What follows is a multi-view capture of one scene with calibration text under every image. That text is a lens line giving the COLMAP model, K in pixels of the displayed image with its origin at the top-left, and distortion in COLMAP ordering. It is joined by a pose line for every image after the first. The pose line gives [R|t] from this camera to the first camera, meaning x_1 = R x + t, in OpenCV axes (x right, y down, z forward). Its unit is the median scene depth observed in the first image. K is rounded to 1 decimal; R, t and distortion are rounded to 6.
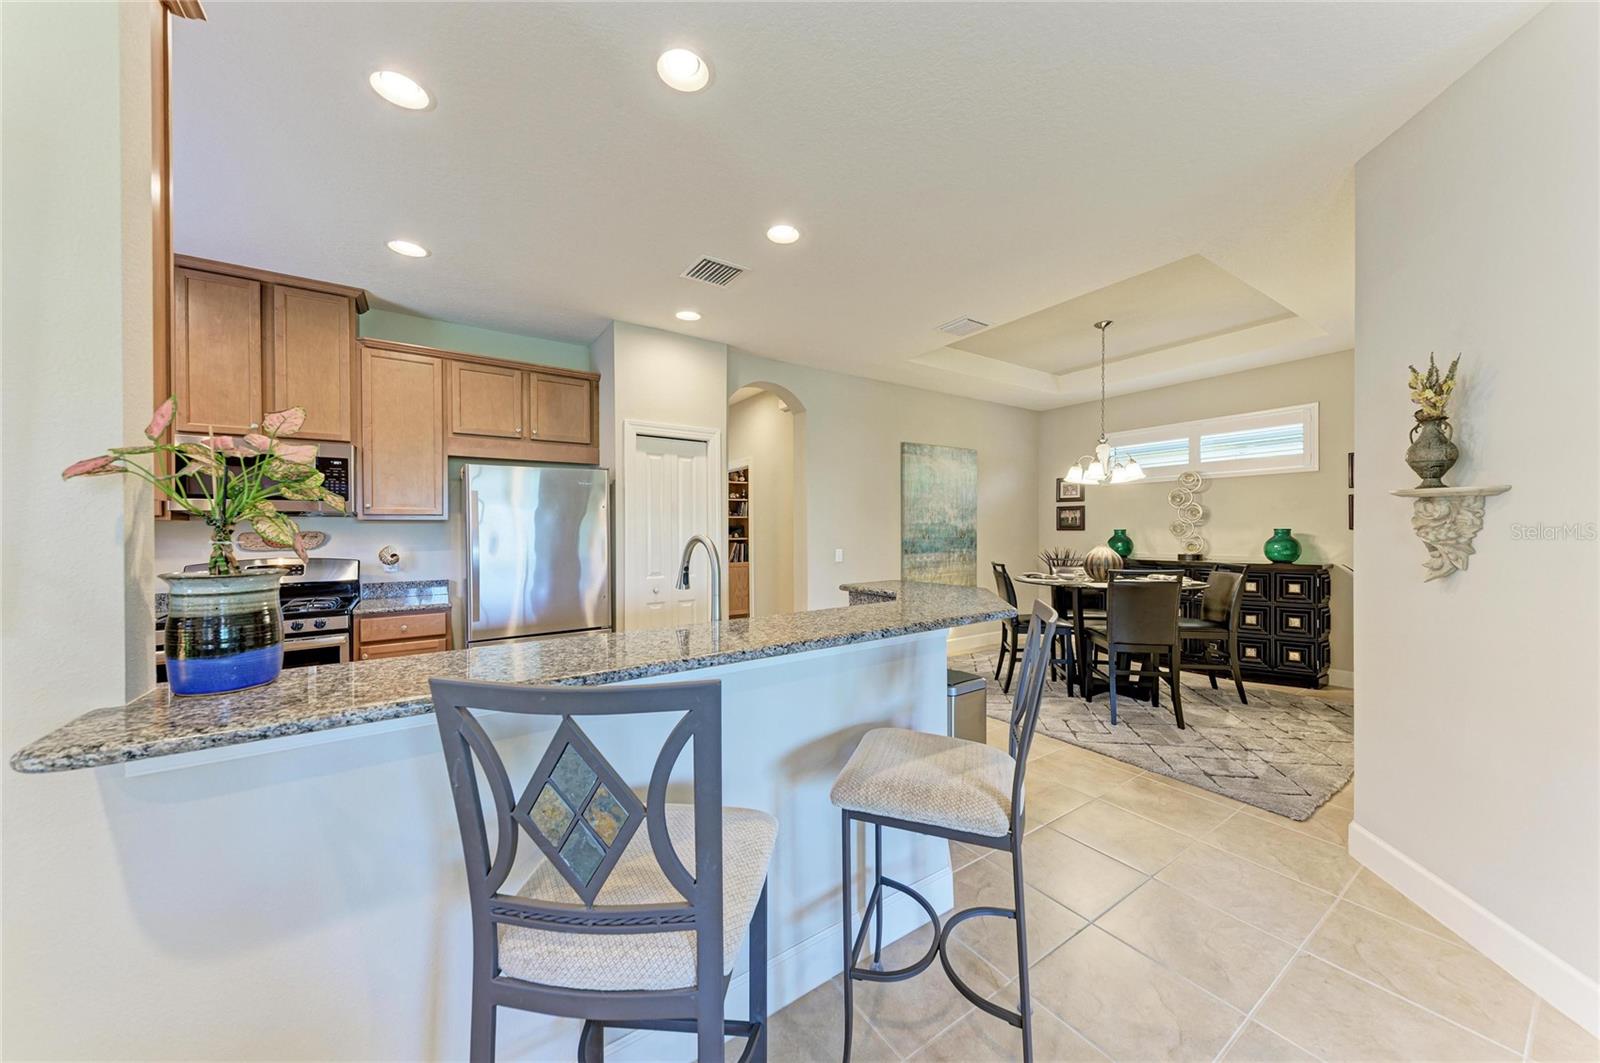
lens RADIAL K [[547.0, 0, 800.6], [0, 547.0, 533.4], [0, 0, 1]] dist [0.018950, -0.005179]
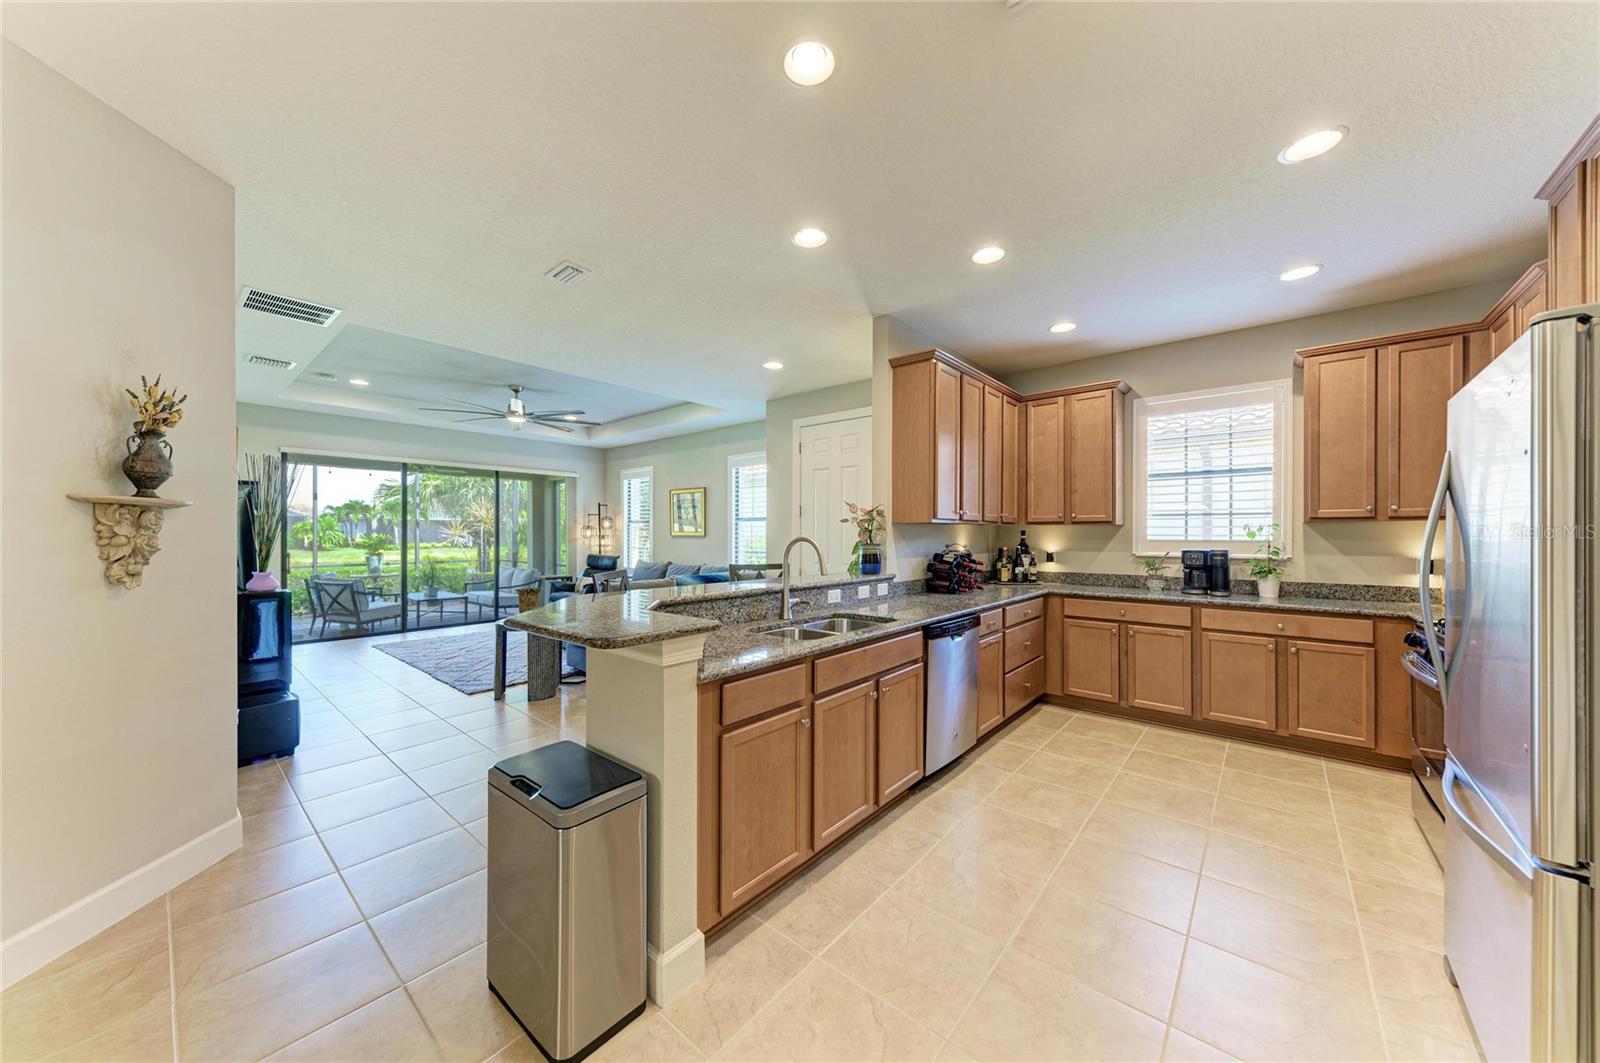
lens RADIAL K [[544.0, 0, 798.5], [0, 544.0, 536.5], [0, 0, 1]] dist [0.025733, -0.009328]
pose [[-0.964631, 0.007595, -0.263496, 0.092009], [0.004511, 0.999914, 0.012304, -0.006840], [0.263566, 0.010680, -0.964582, 1.004548]]
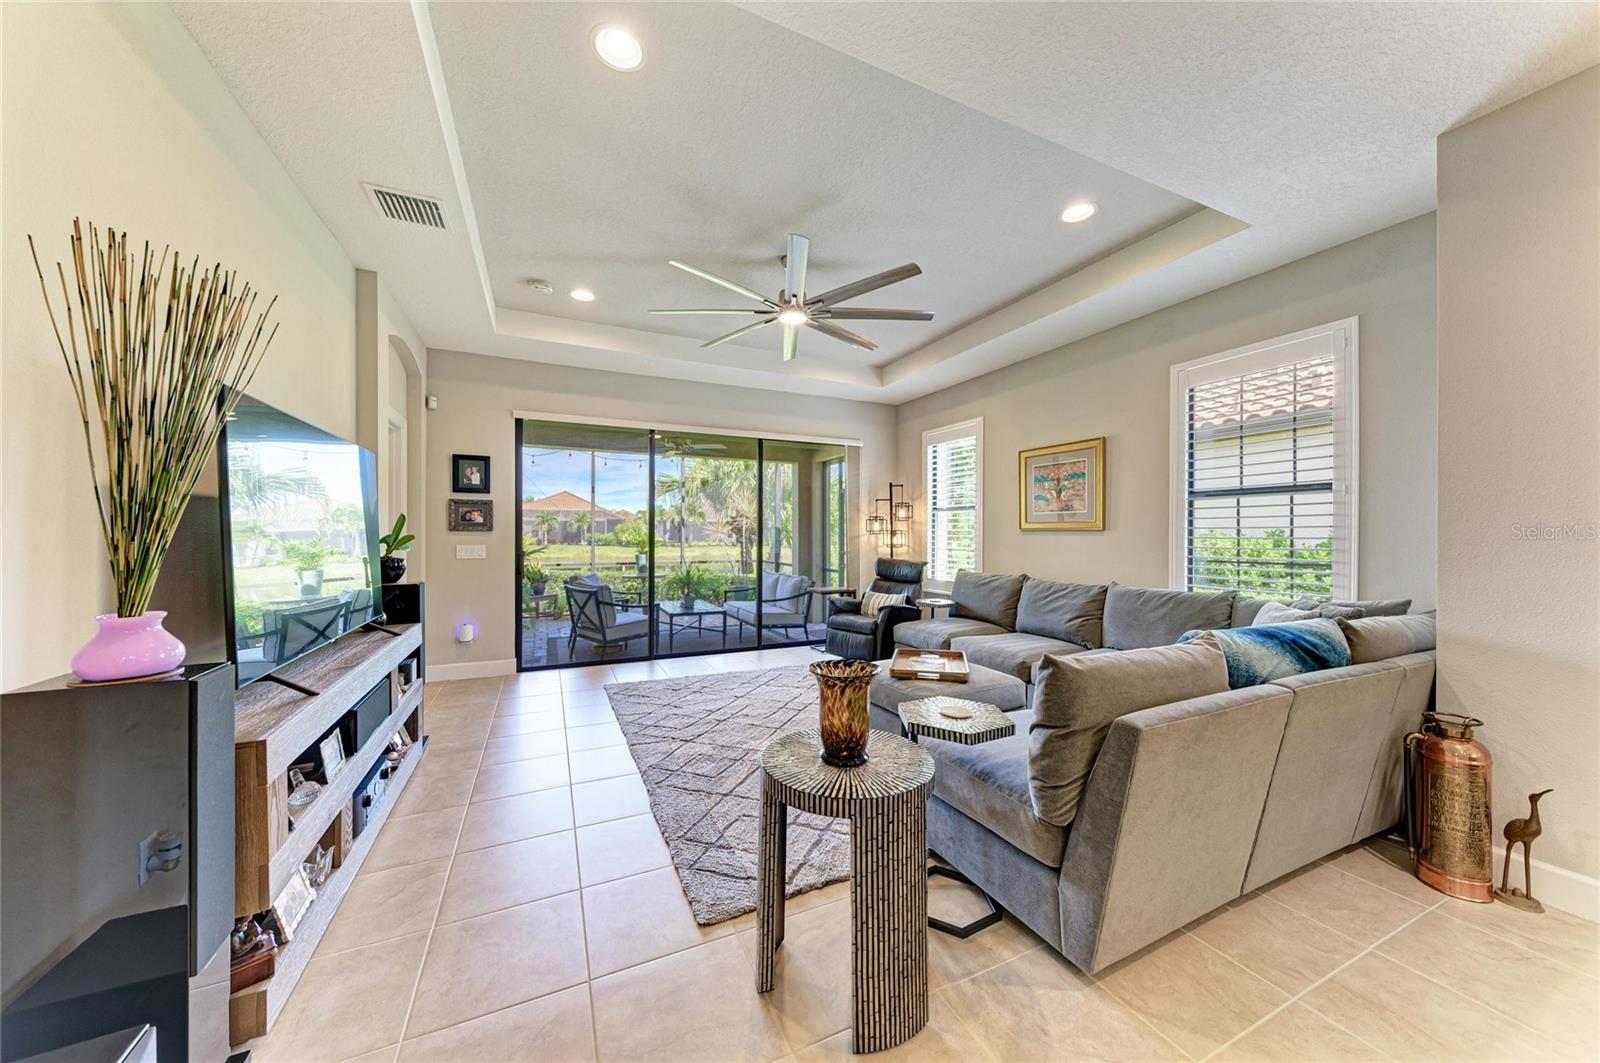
lens RADIAL K [[547.0, 0, 800.6], [0, 547.0, 533.4], [0, 0, 1]] dist [0.018950, -0.005179]
pose [[-0.987294, 0.004927, 0.158828, 0.287914], [0.005423, 0.999982, 0.002689, 0.014799], [-0.158811, 0.003516, -0.987303, 0.213736]]
